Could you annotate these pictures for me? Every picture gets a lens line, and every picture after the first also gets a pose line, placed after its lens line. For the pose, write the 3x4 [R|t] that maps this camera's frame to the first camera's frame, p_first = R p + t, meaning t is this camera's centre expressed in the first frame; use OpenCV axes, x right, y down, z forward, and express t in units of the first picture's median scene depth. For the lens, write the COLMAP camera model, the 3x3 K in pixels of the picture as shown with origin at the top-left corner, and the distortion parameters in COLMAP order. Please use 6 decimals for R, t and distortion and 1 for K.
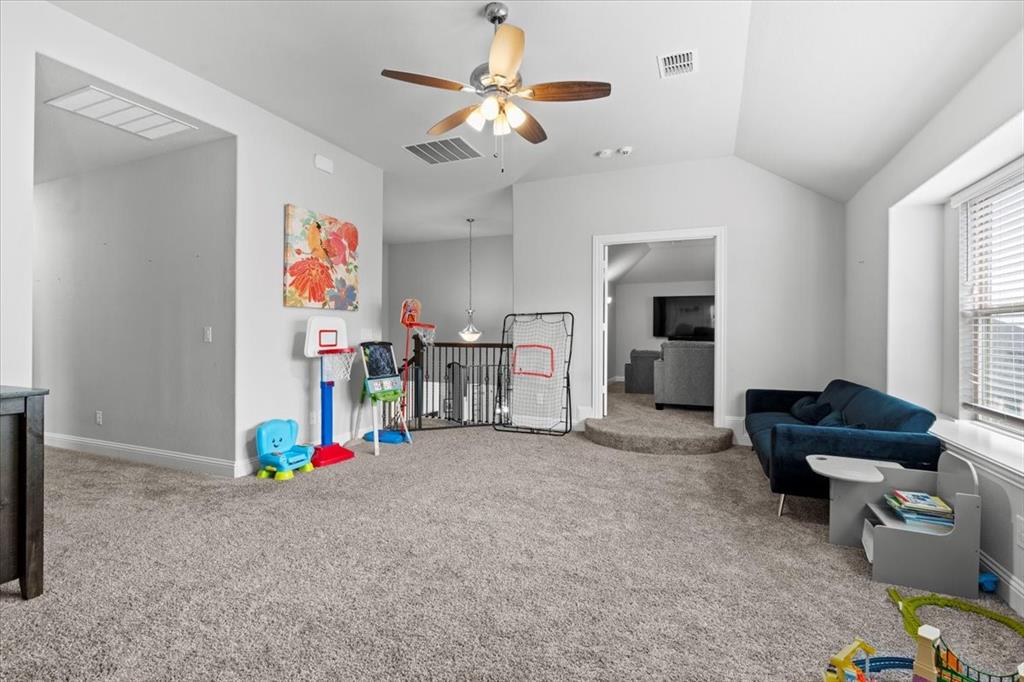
lens RADIAL K [[467.9, 0, 511.5], [0, 467.9, 335.8], [0, 0, 1]] dist [-0.004875, -0.000024]
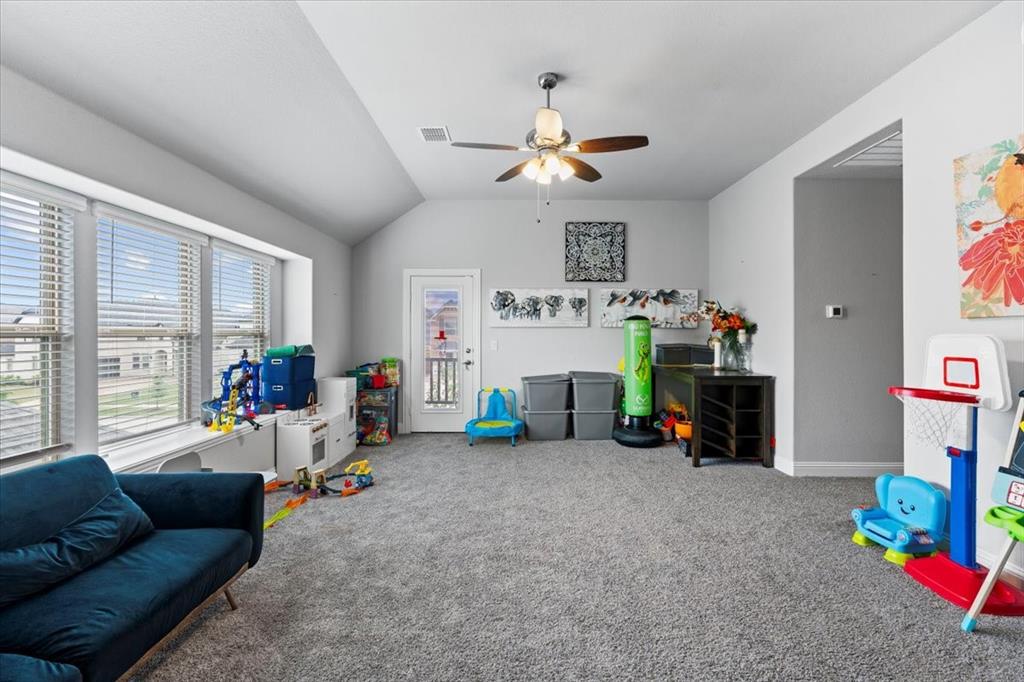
lens RADIAL K [[467.9, 0, 512.1], [0, 467.9, 338.1], [0, 0, 1]] dist [-0.004875, -0.000024]
pose [[-0.907057, 0.002703, -0.420999, 0.337918], [-0.000755, 0.999967, 0.008048, -0.040286], [0.421007, 0.007618, -0.907026, 1.294865]]
